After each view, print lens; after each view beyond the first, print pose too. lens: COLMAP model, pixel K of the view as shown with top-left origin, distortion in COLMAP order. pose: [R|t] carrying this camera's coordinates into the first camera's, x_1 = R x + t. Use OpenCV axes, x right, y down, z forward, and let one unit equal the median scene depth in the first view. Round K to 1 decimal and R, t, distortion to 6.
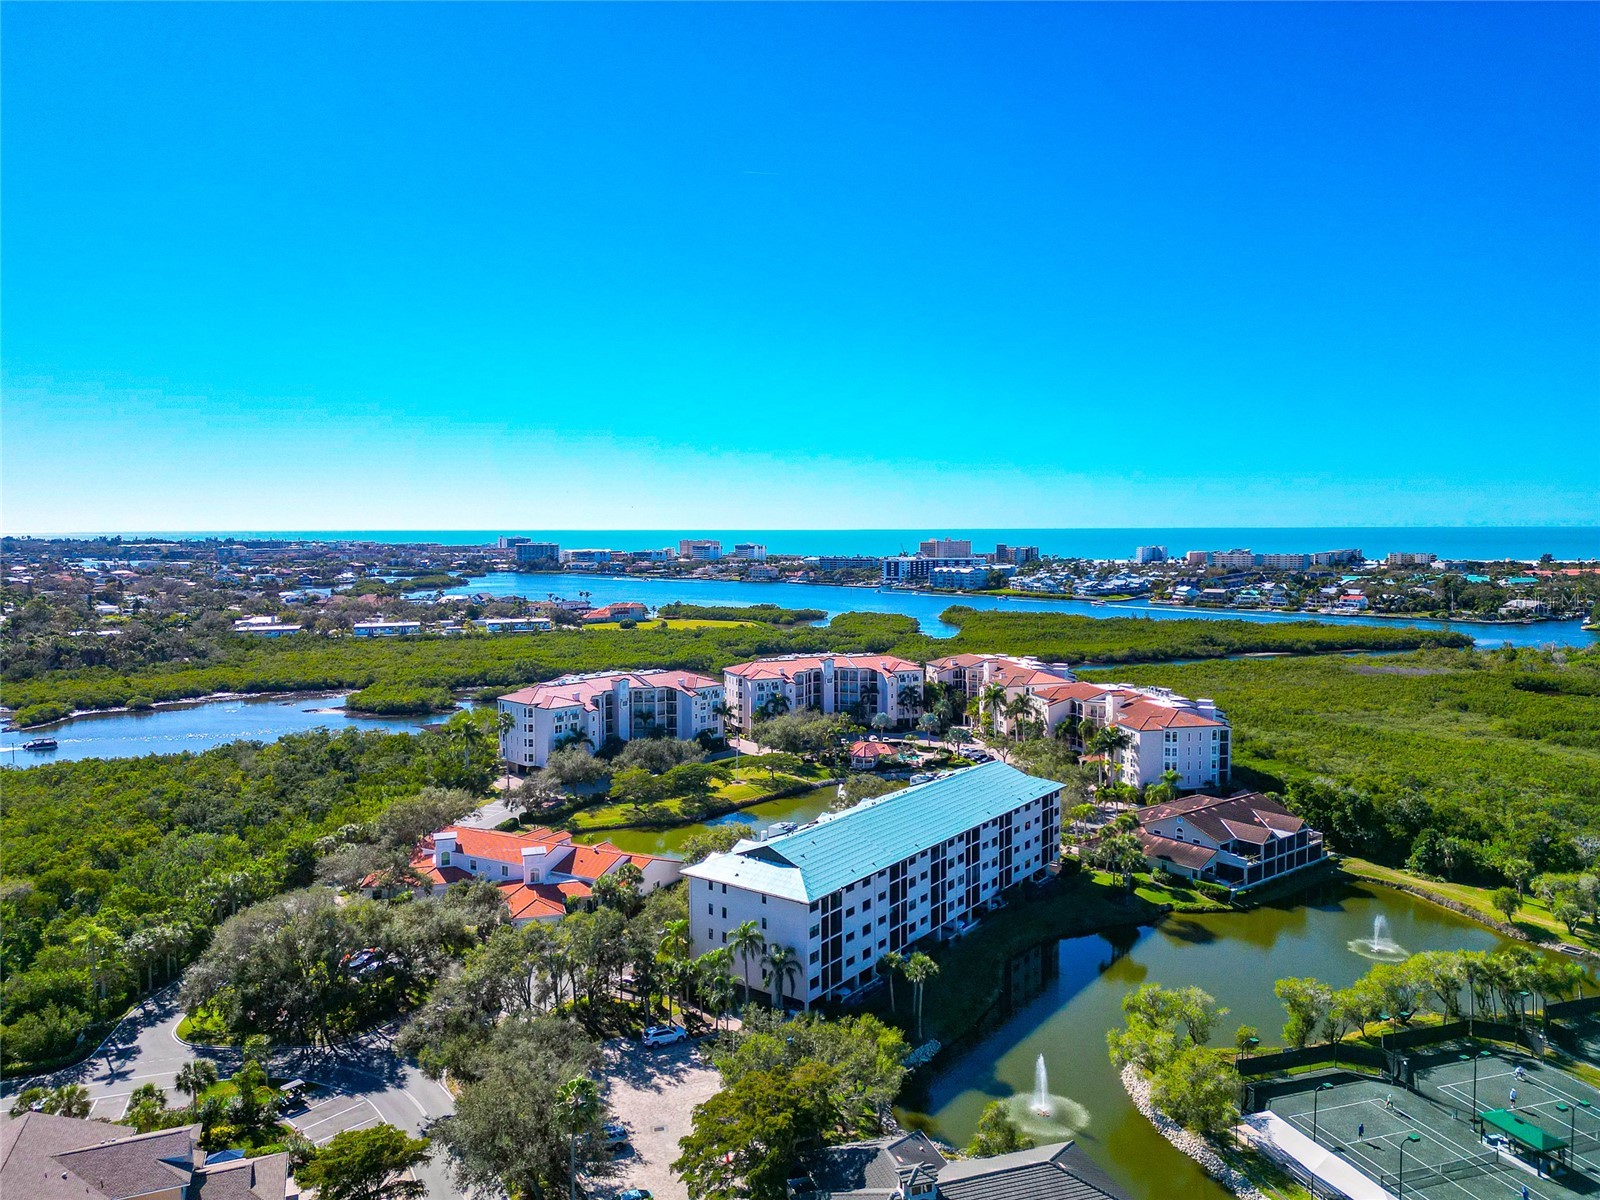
lens RADIAL K [[1130.4, 0, 800.0], [0, 1130.4, 600.0], [0, 0, 1]] dist [0.084560, -0.085682]
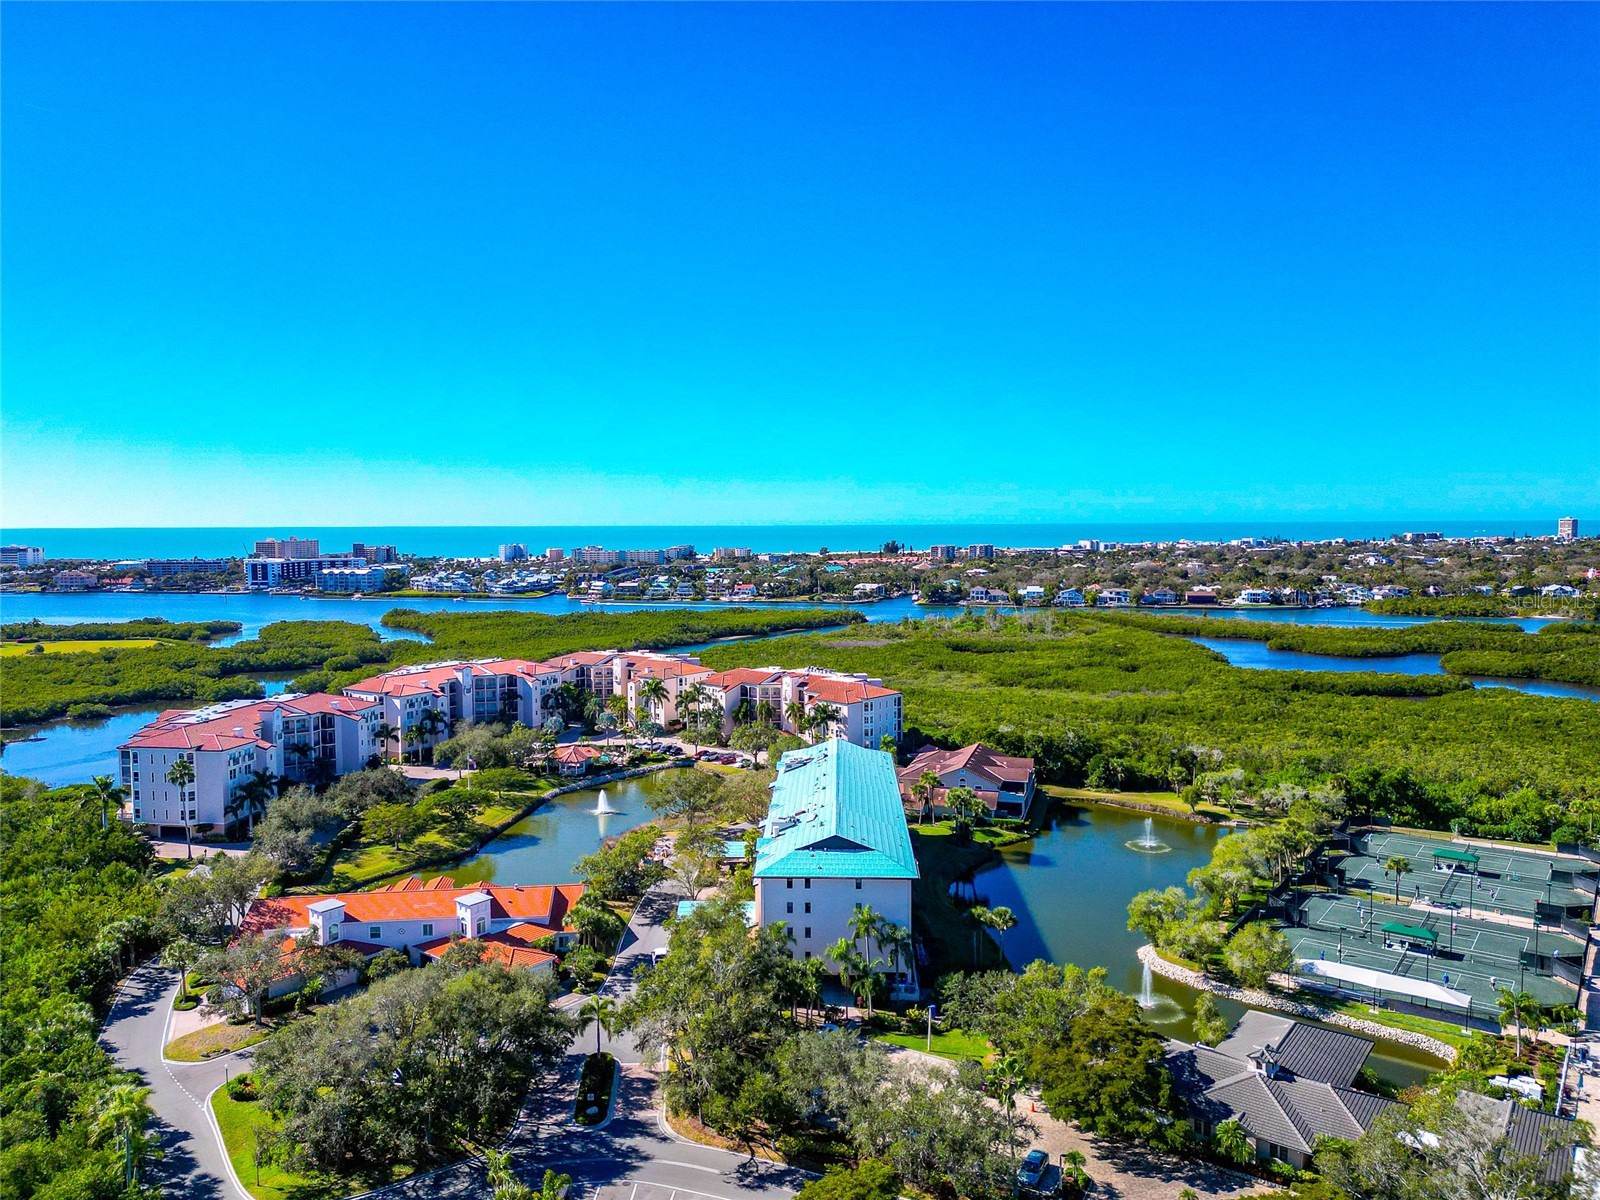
lens RADIAL K [[1130.4, 0, 800.0], [0, 1130.4, 600.0], [0, 0, 1]] dist [0.084560, -0.085682]
pose [[0.823455, -0.040871, 0.565908, -0.261317], [0.040077, 0.999101, 0.013841, -0.004250], [-0.565965, 0.011282, 0.824352, 0.072362]]
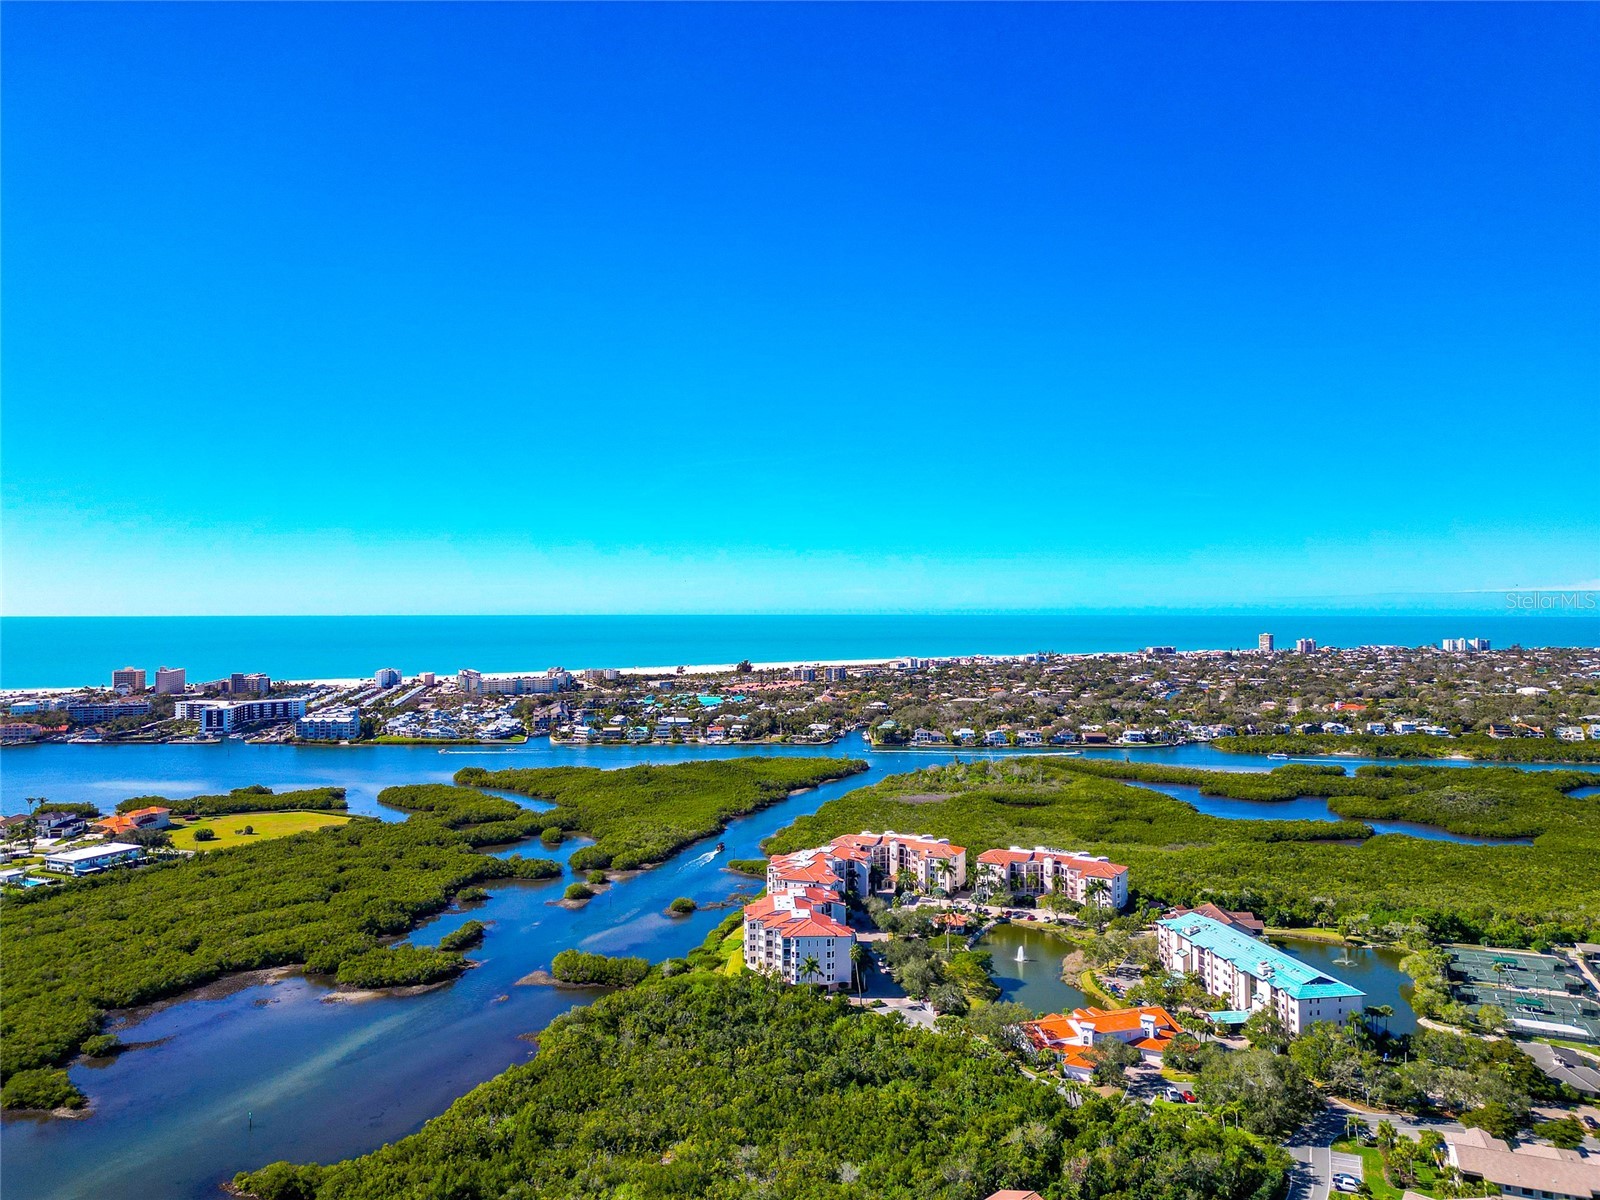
lens RADIAL K [[1130.4, 0, 800.0], [0, 1130.4, 600.0], [0, 0, 1]] dist [0.084560, -0.085682]
pose [[0.670087, 0.008075, 0.742239, -0.964892], [0.045547, 0.997609, -0.051974, -0.177557], [-0.740884, 0.068634, 0.668117, 0.094157]]
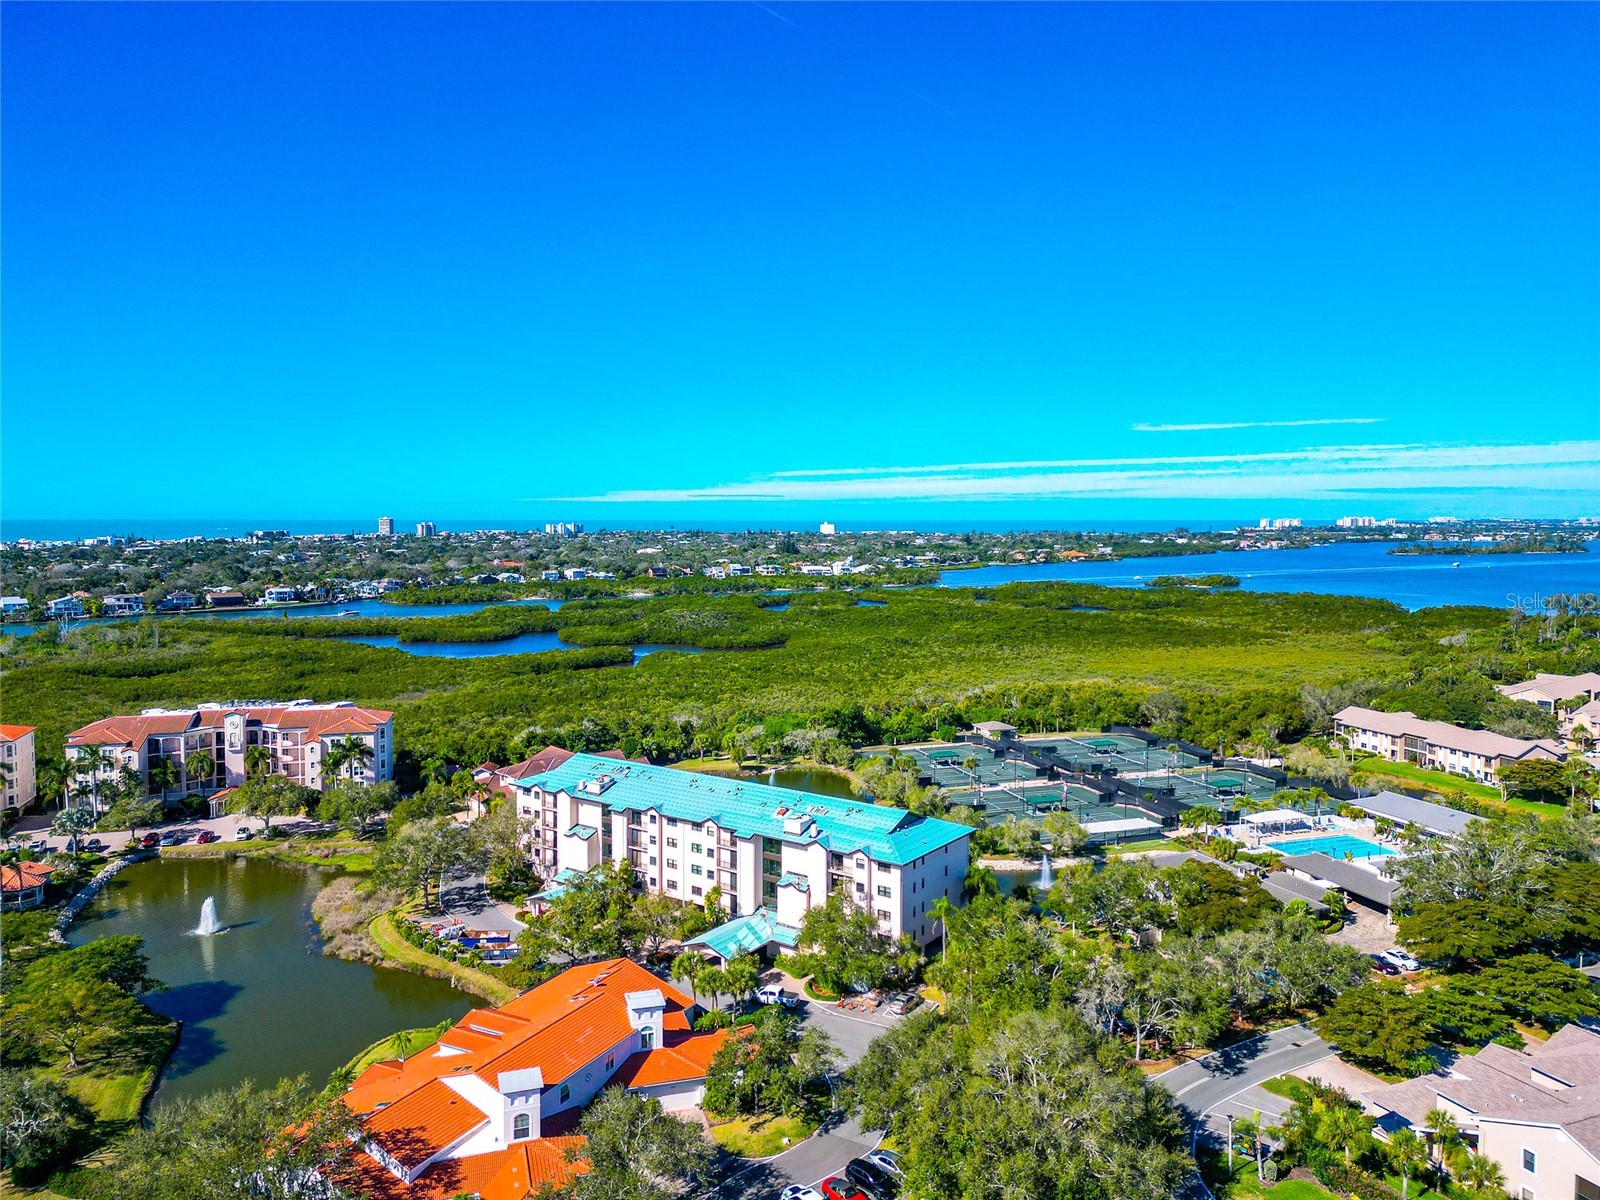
lens RADIAL K [[1119.2, 0, 796.0], [0, 1119.2, 574.8], [0, 0, 1]] dist [0.089766, -0.097670]
pose [[-0.020157, -0.048490, 0.998620, -0.453476], [0.063897, 0.996719, 0.049687, -0.028430], [-0.997753, 0.064810, -0.016992, 0.463949]]
